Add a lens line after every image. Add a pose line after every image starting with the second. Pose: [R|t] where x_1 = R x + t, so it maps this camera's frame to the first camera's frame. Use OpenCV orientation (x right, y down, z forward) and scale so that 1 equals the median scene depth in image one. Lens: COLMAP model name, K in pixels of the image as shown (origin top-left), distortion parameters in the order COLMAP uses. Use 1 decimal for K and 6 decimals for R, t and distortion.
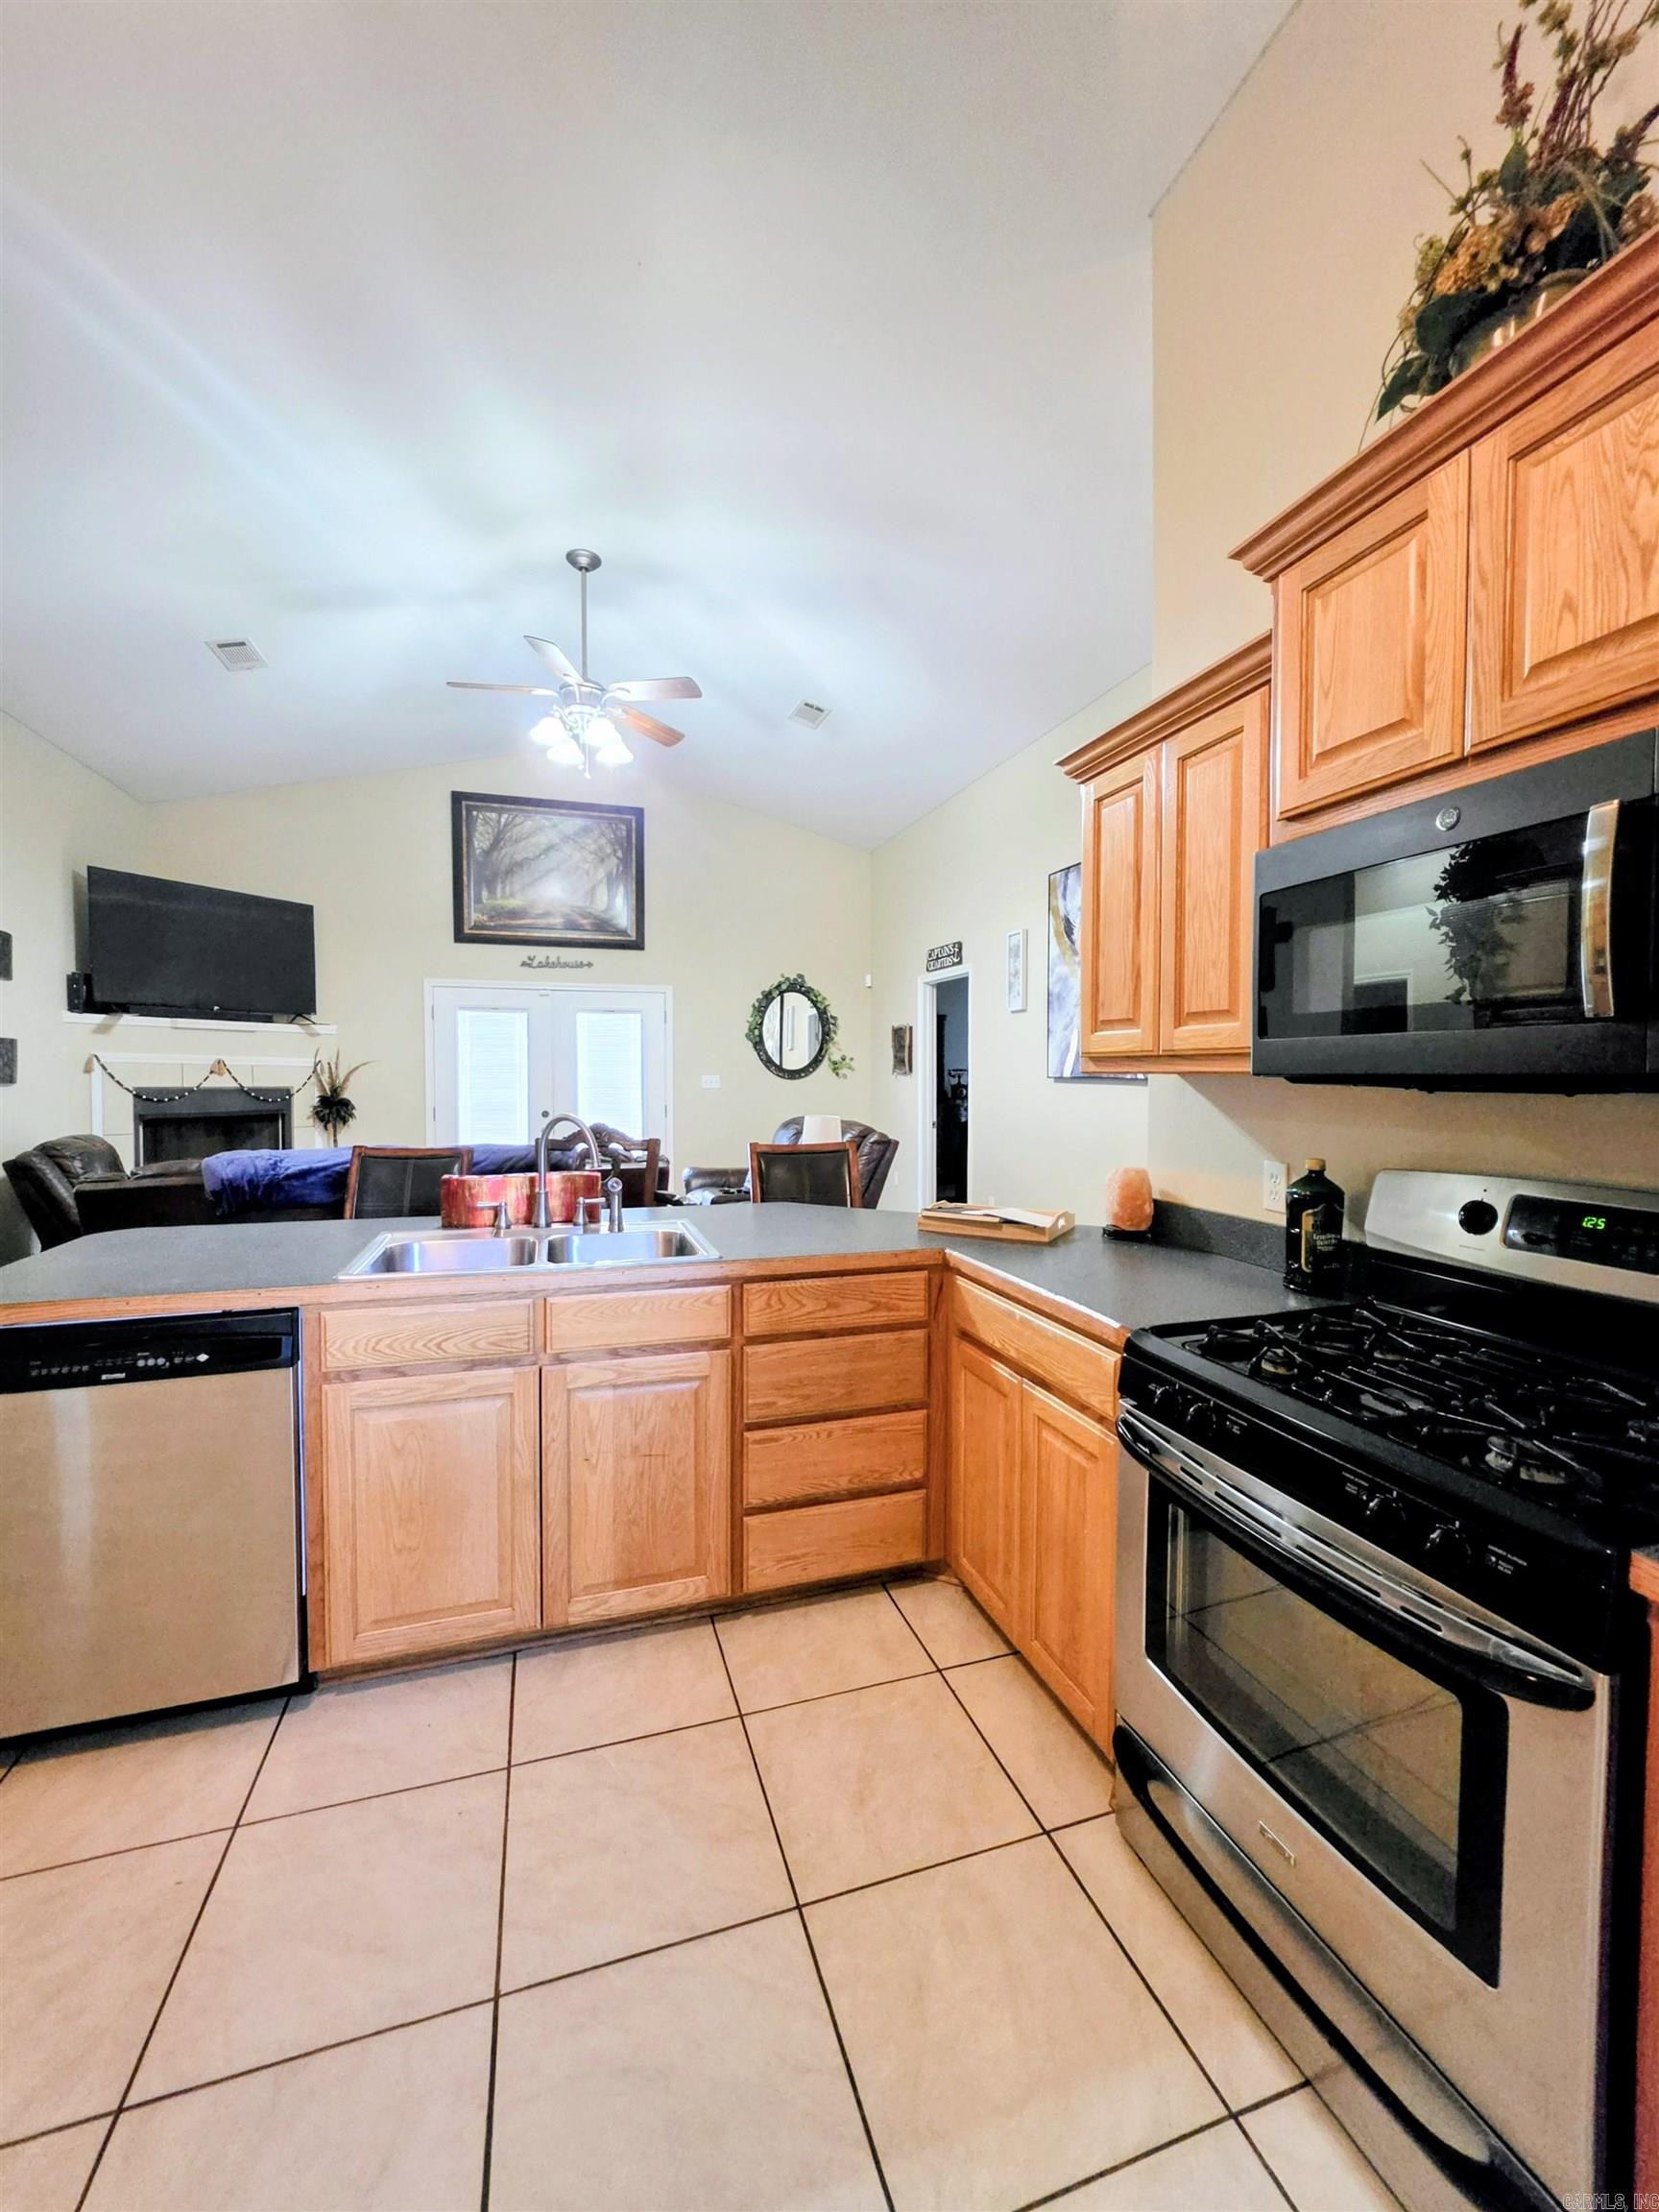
lens RADIAL K [[891.2, 0, 848.3], [0, 891.2, 1105.3], [0, 0, 1]] dist [-0.004705, 0.001418]
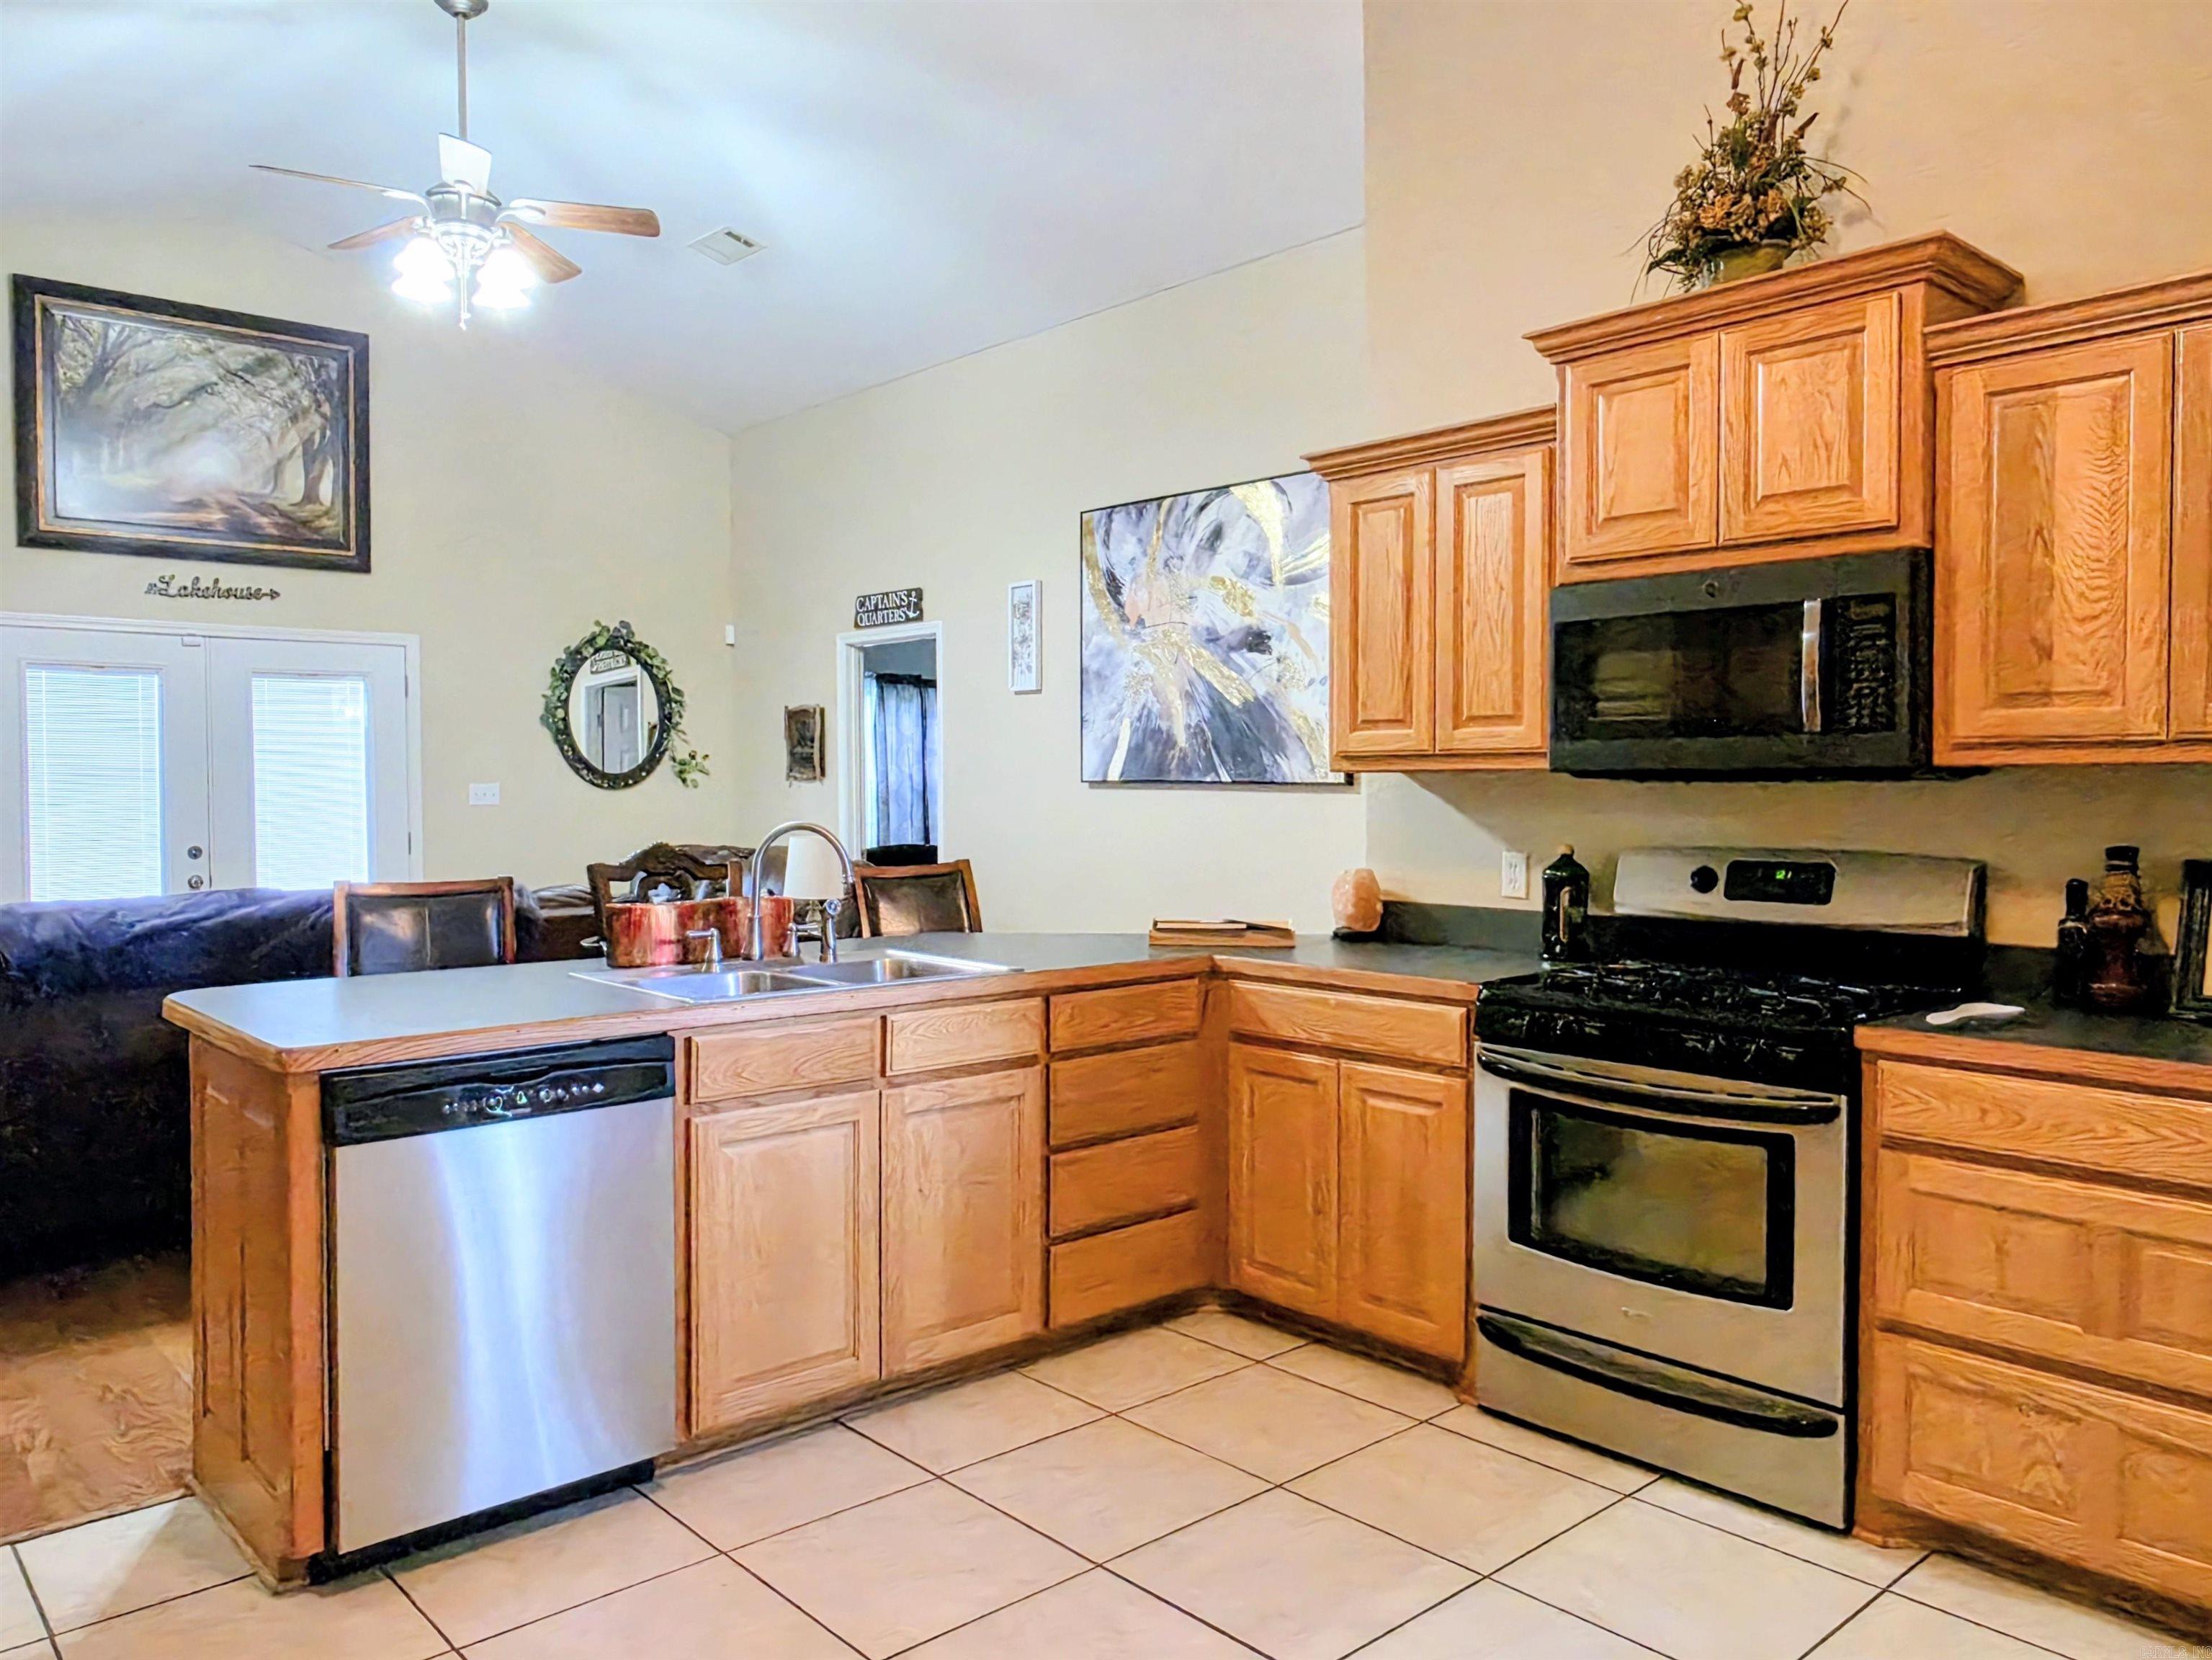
lens RADIAL K [[1529.7, 0, 1104.7], [0, 1529.7, 830.2], [0, 0, 1]] dist [0.046292, -0.049051]
pose [[0.919889, -0.019431, 0.391696, -0.581047], [0.020829, 0.999783, 0.000681, 0.020483], [-0.391625, 0.007532, 0.920094, -0.432787]]
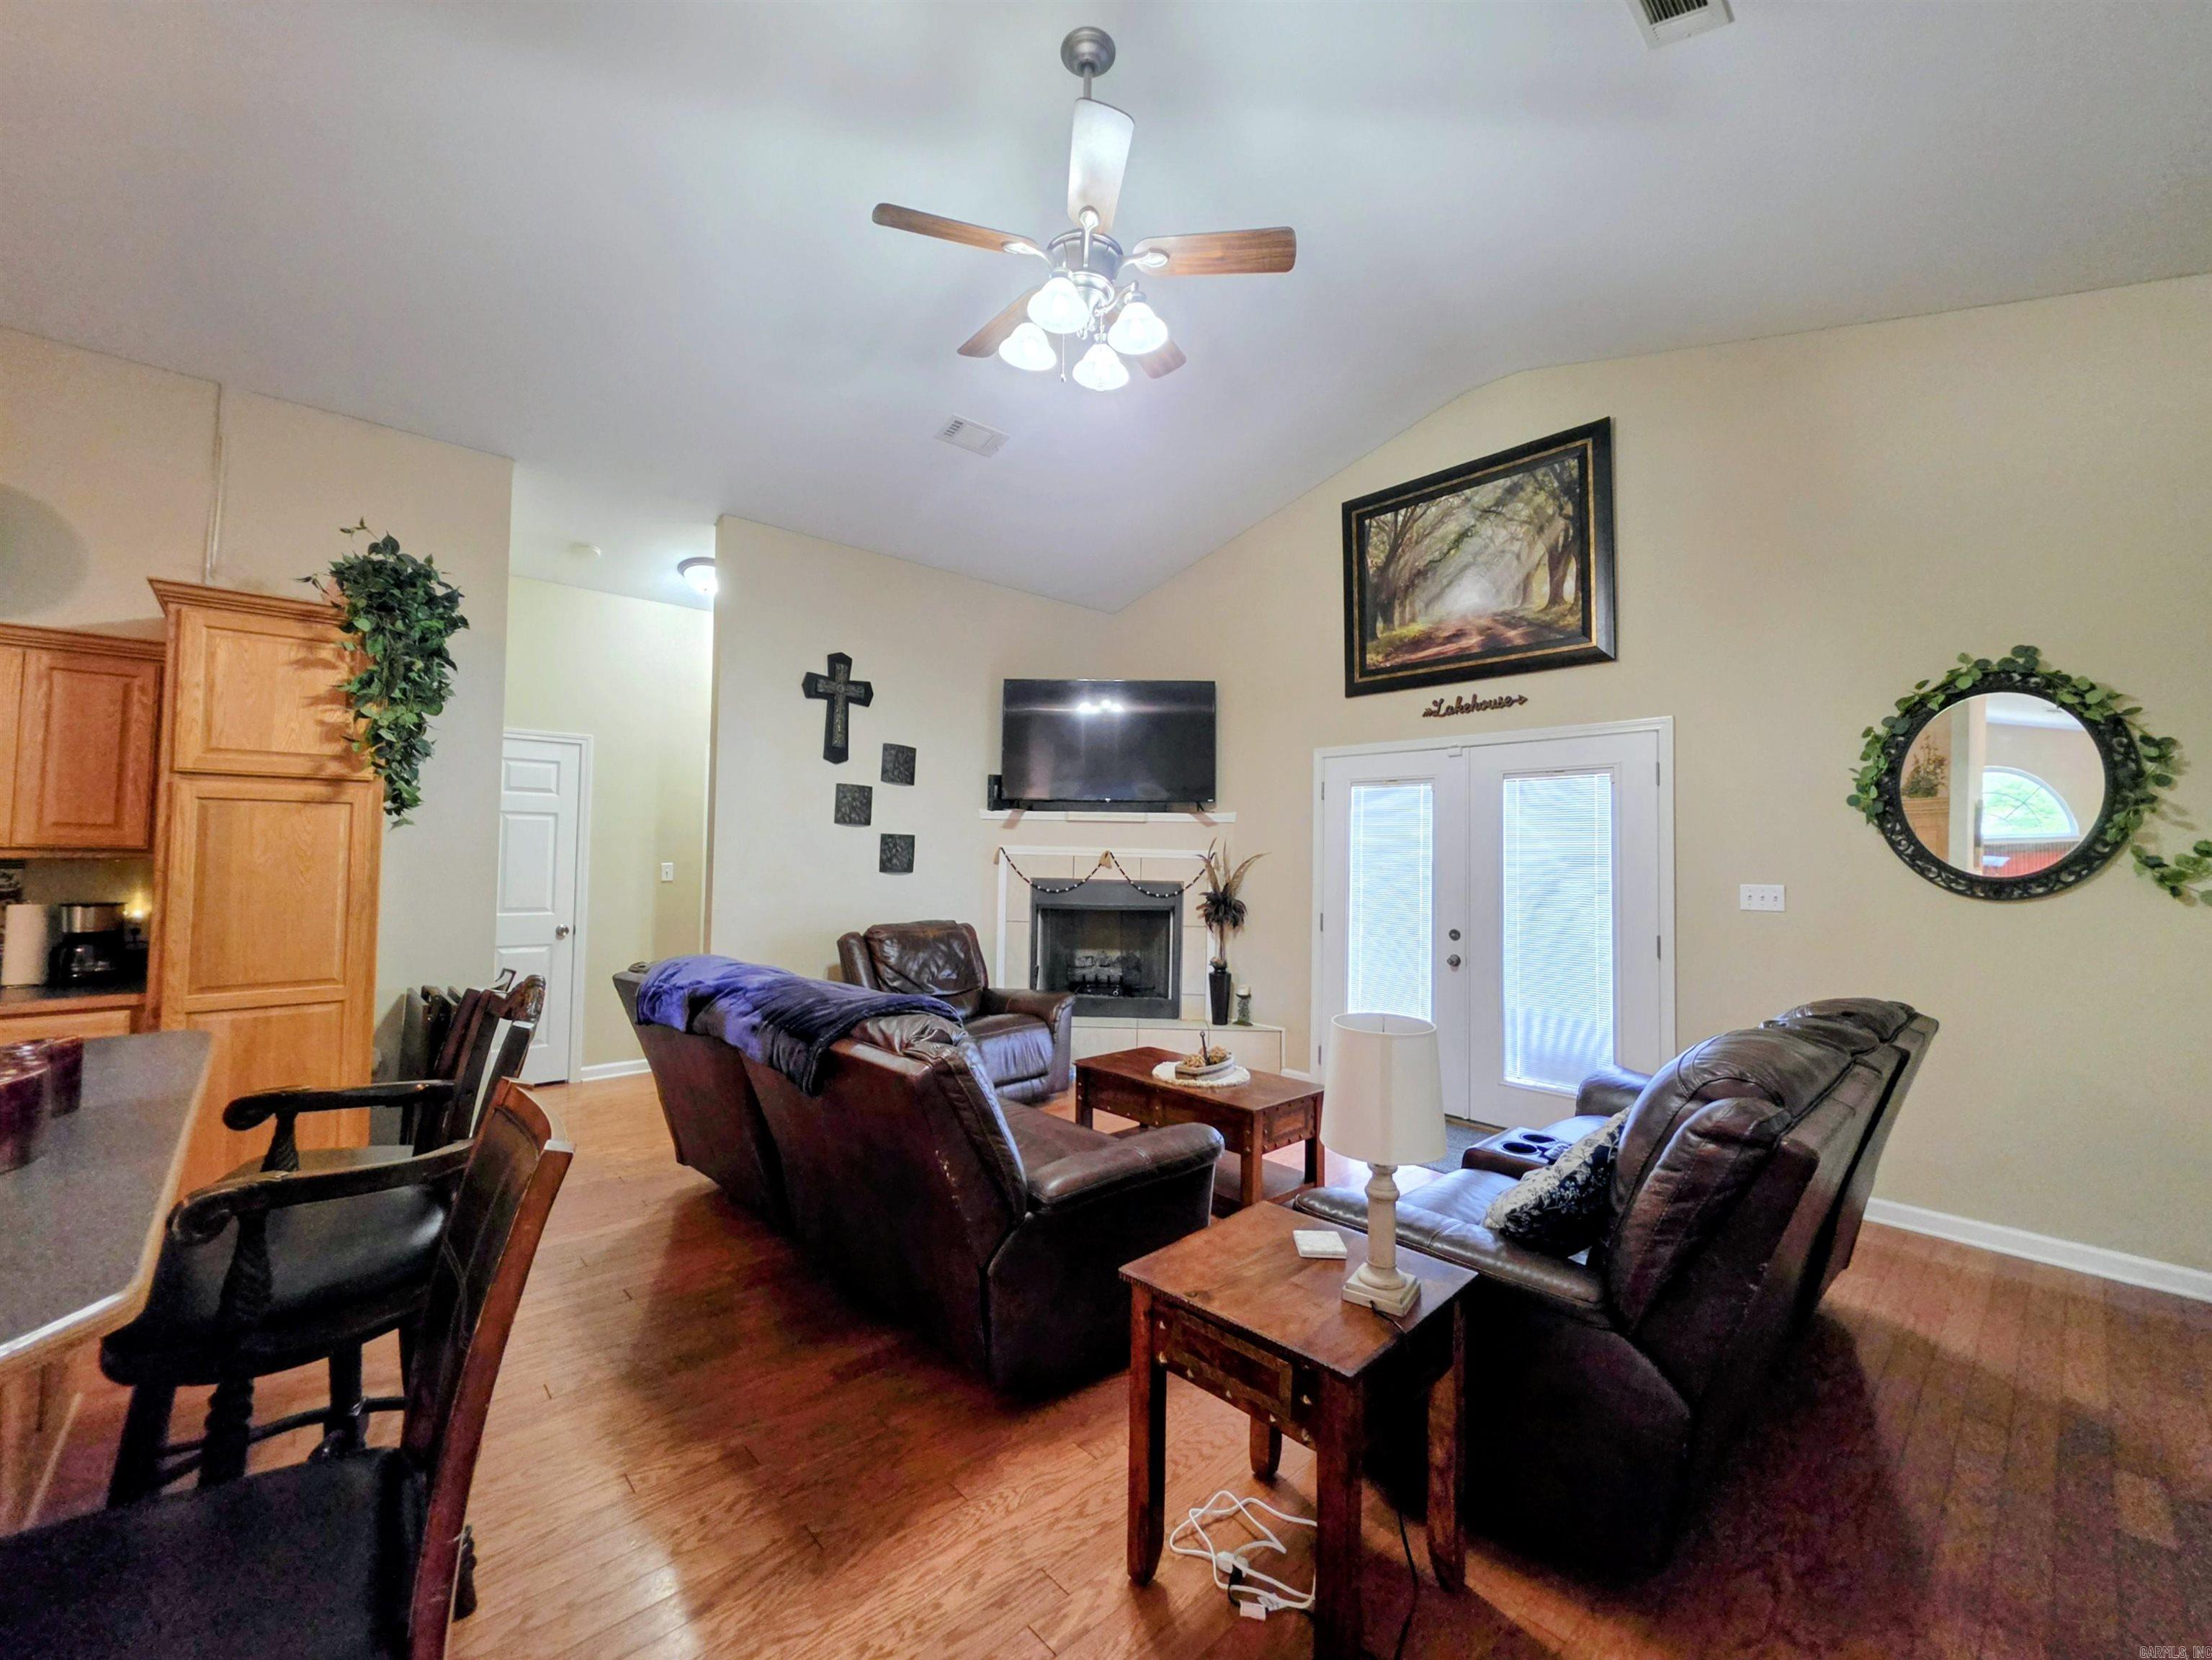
lens RADIAL K [[891.4, 0, 1102.6], [0, 891.4, 831.3], [0, 0, 1]] dist [-0.004705, 0.001418]
pose [[0.411233, -0.019843, -0.911314, 0.482465], [-0.043131, 0.998220, -0.041198, -0.081786], [0.910509, 0.056248, 0.409645, 1.469570]]
